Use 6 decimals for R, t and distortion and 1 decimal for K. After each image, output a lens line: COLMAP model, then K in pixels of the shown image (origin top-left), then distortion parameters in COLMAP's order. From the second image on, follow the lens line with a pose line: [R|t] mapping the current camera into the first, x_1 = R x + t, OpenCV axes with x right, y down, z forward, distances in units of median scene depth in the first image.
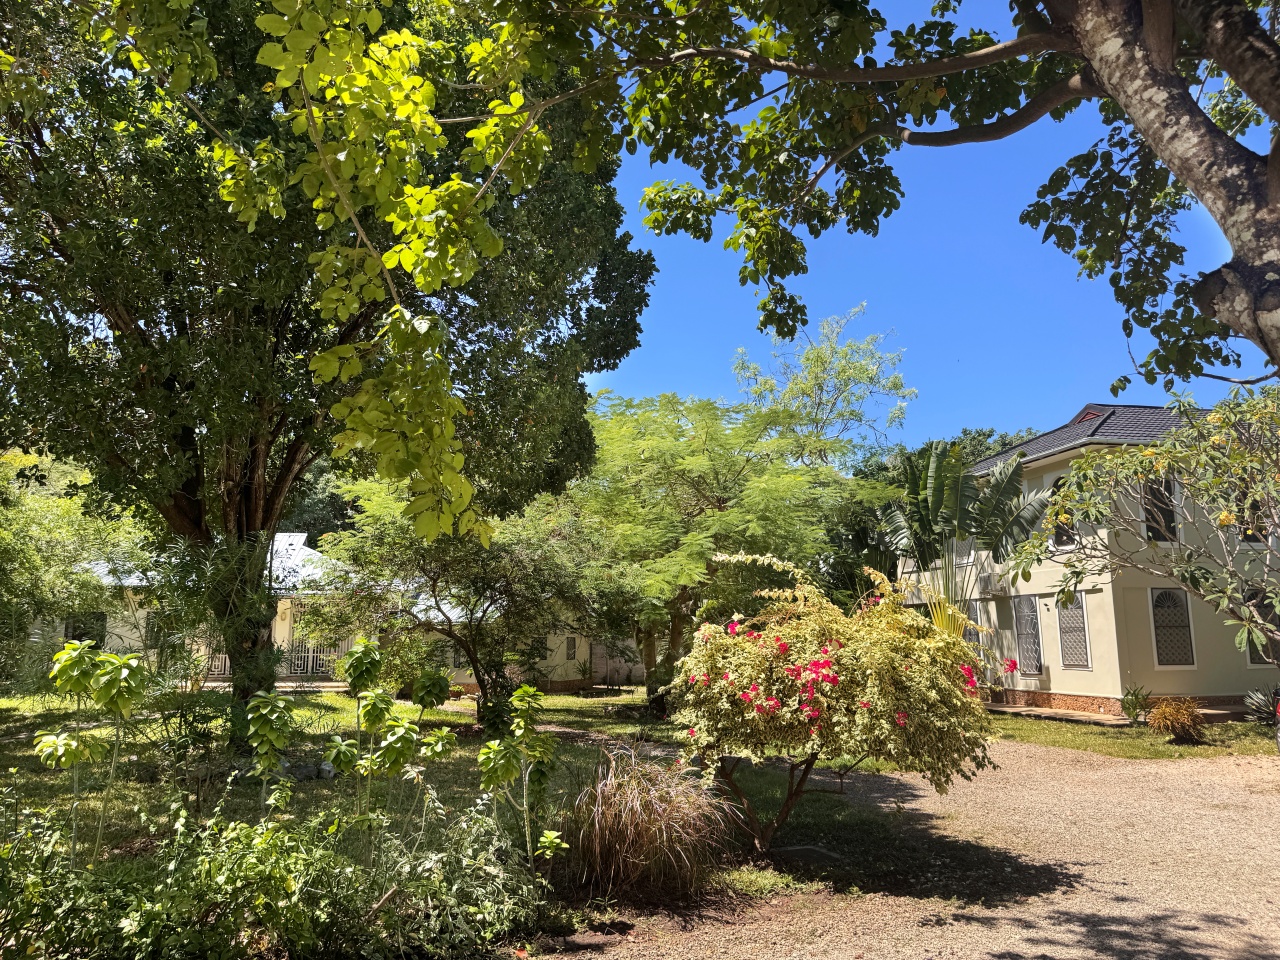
lens RADIAL K [[900.0, 0, 641.5], [0, 900.0, 472.9], [0, 0, 1]] dist [0.060829, -0.064484]
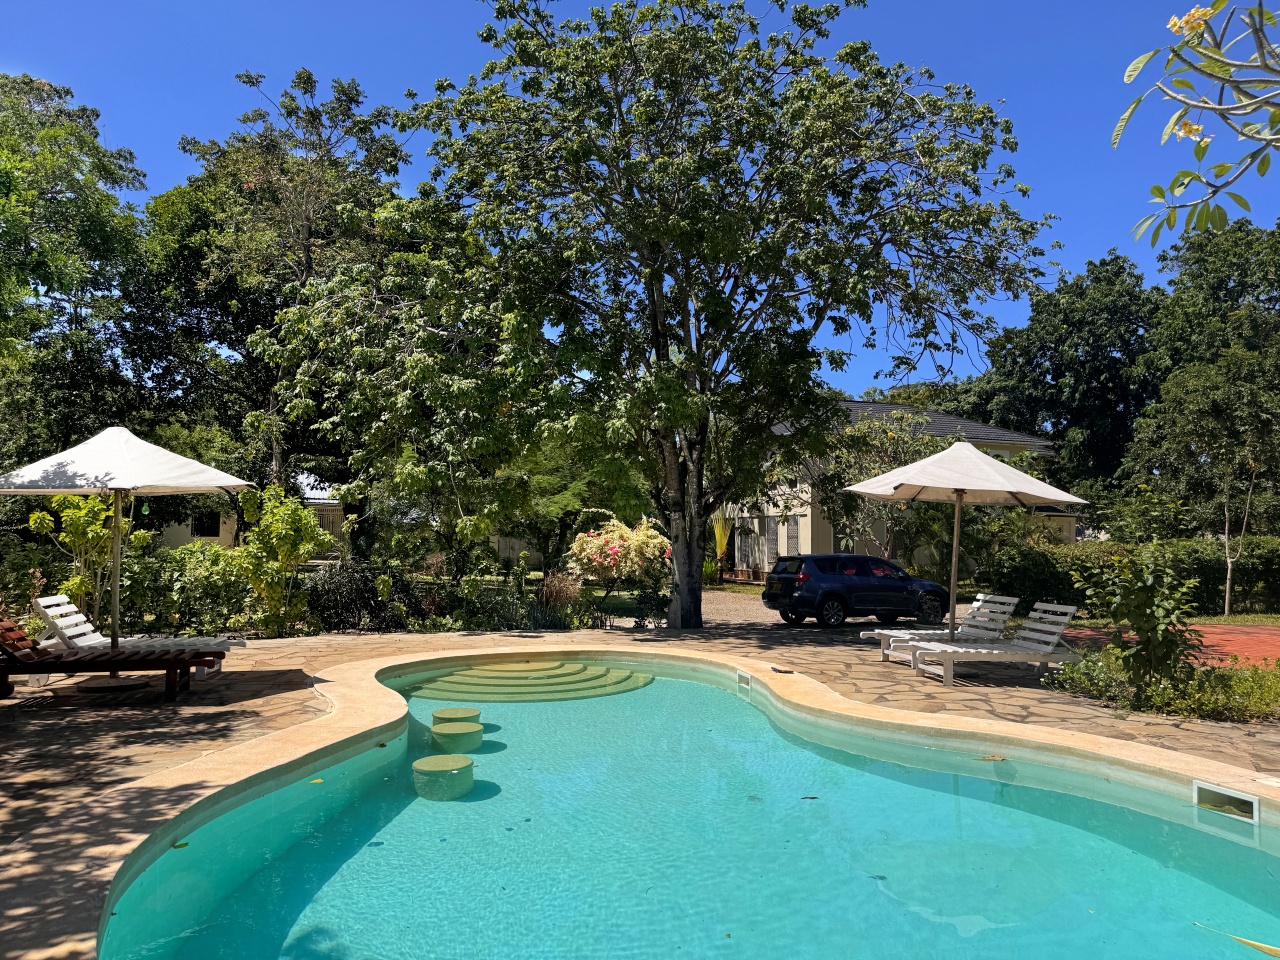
lens RADIAL K [[900.0, 0, 641.6], [0, 900.0, 480.9], [0, 0, 1]] dist [0.060829, -0.064484]
pose [[0.990392, 0.027189, 0.135589, -0.049886], [-0.042818, 0.992591, 0.113713, -0.128679], [-0.131493, -0.118426, 0.984218, -0.708717]]
